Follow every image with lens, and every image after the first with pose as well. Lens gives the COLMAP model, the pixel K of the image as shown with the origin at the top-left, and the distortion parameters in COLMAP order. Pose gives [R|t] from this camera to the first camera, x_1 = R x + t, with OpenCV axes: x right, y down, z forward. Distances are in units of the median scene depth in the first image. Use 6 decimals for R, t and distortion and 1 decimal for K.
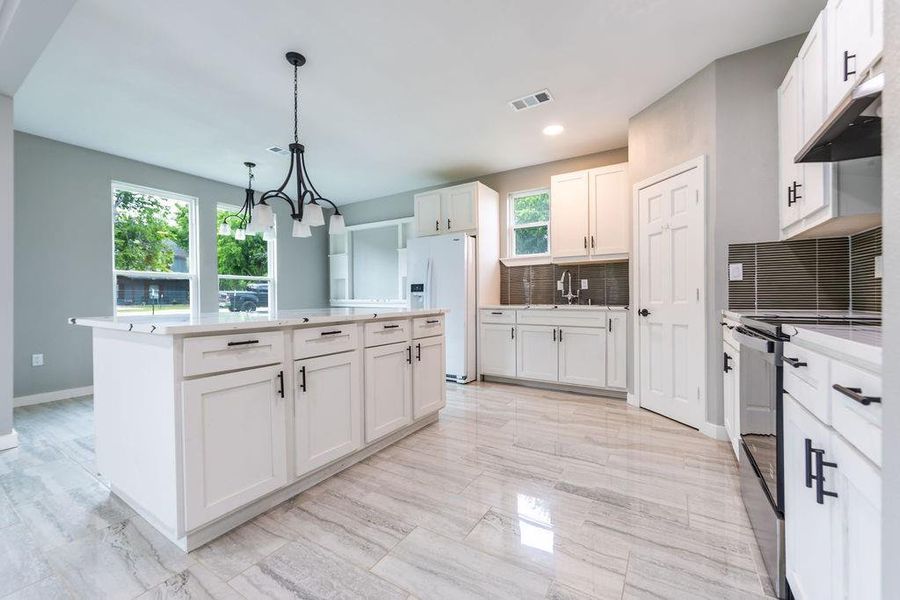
lens RADIAL K [[366.7, 0, 449.1], [0, 366.7, 299.1], [0, 0, 1]] dist [-0.002882, -0.000381]
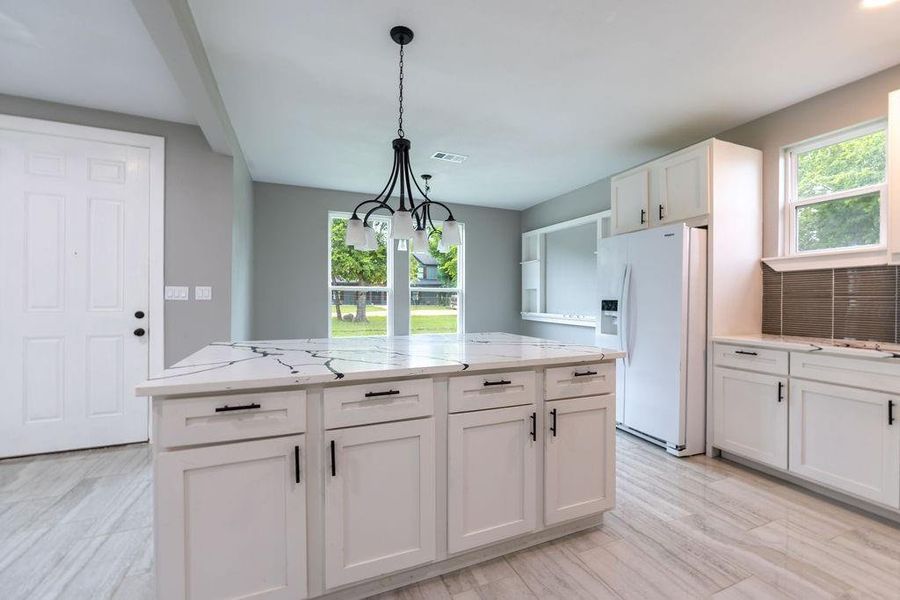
lens RADIAL K [[366.7, 0, 451.5], [0, 366.7, 300.3], [0, 0, 1]] dist [-0.002882, -0.000381]
pose [[0.808113, 0.013779, -0.588866, 0.109200], [-0.013166, 0.999899, 0.005329, -0.051244], [0.588880, 0.003447, 0.808213, 0.286400]]
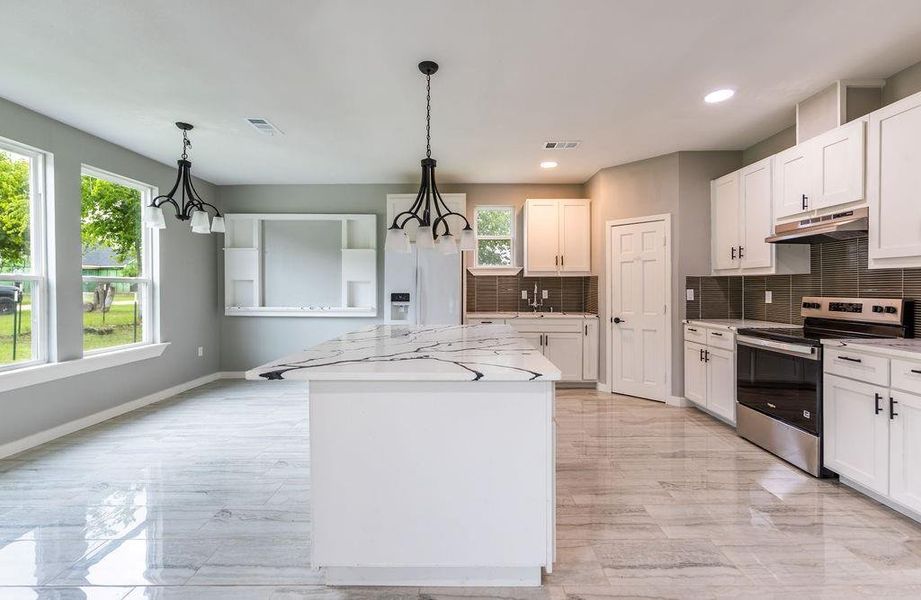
lens RADIAL K [[404.2, 0, 455.8], [0, 404.2, 290.0], [0, 0, 1]] dist [0.011412, -0.000811]
pose [[0.849188, 0.002374, 0.528085, -0.704833], [-0.003800, 0.999991, 0.001615, -0.070143], [-0.528076, -0.003379, 0.849190, 0.064845]]
